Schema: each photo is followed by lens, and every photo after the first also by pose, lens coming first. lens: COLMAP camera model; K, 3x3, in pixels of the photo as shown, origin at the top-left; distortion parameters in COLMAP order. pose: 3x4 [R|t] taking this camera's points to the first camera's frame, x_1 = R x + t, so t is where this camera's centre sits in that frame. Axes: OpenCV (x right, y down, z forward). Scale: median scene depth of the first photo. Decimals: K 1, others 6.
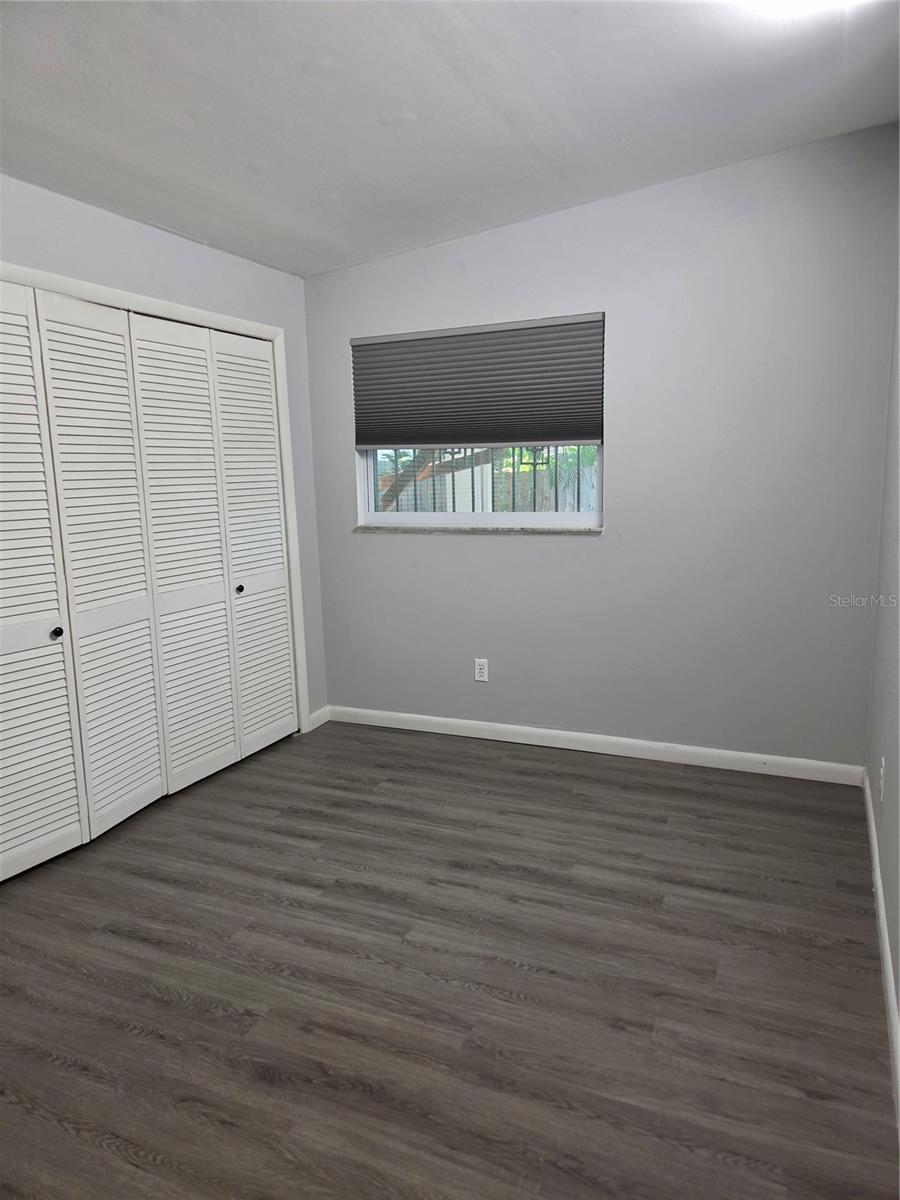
lens RADIAL K [[804.9, 0, 450.0], [0, 804.9, 600.0], [0, 0, 1]] dist [0.078044, -0.065623]
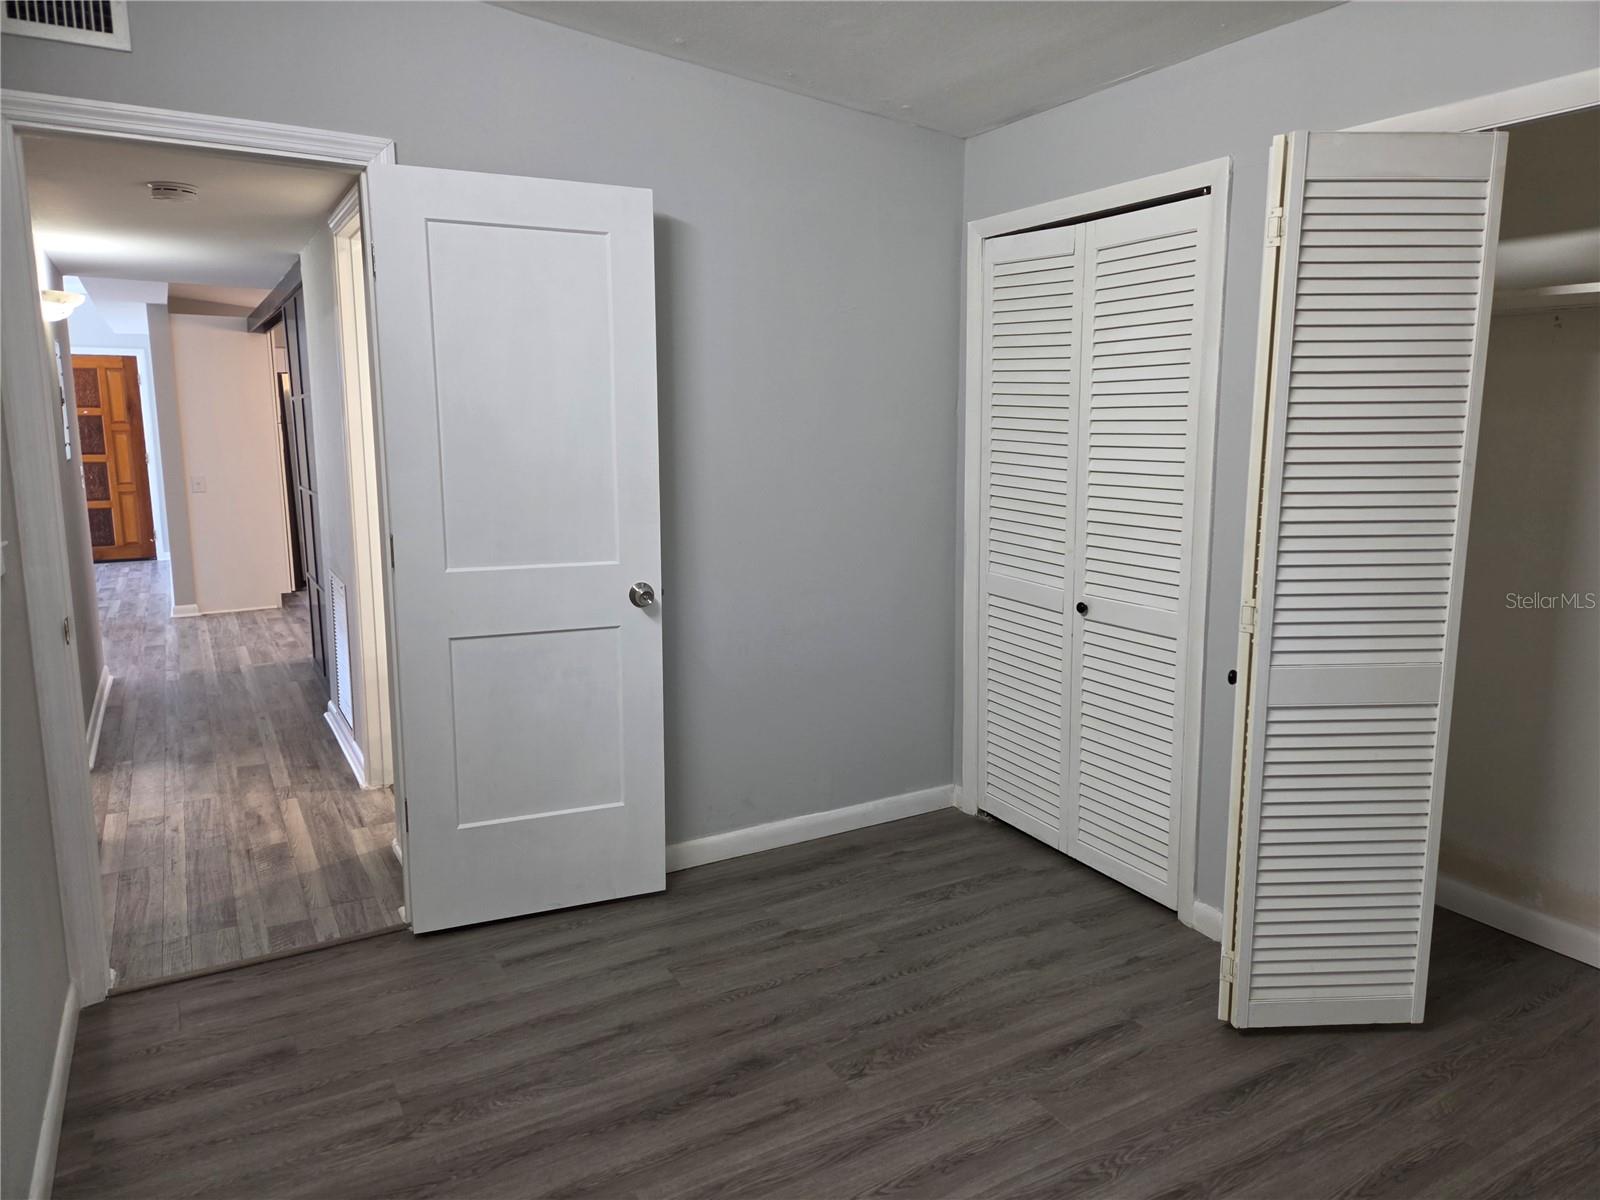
lens RADIAL K [[1073.2, 0, 794.3], [0, 1073.2, 577.5], [0, 0, 1]] dist [0.078044, -0.065623]
pose [[-0.577725, 0.148903, -0.802534, 0.635288], [-0.117359, 0.957850, 0.262204, -0.281379], [0.807750, 0.245667, -0.535899, 1.463742]]
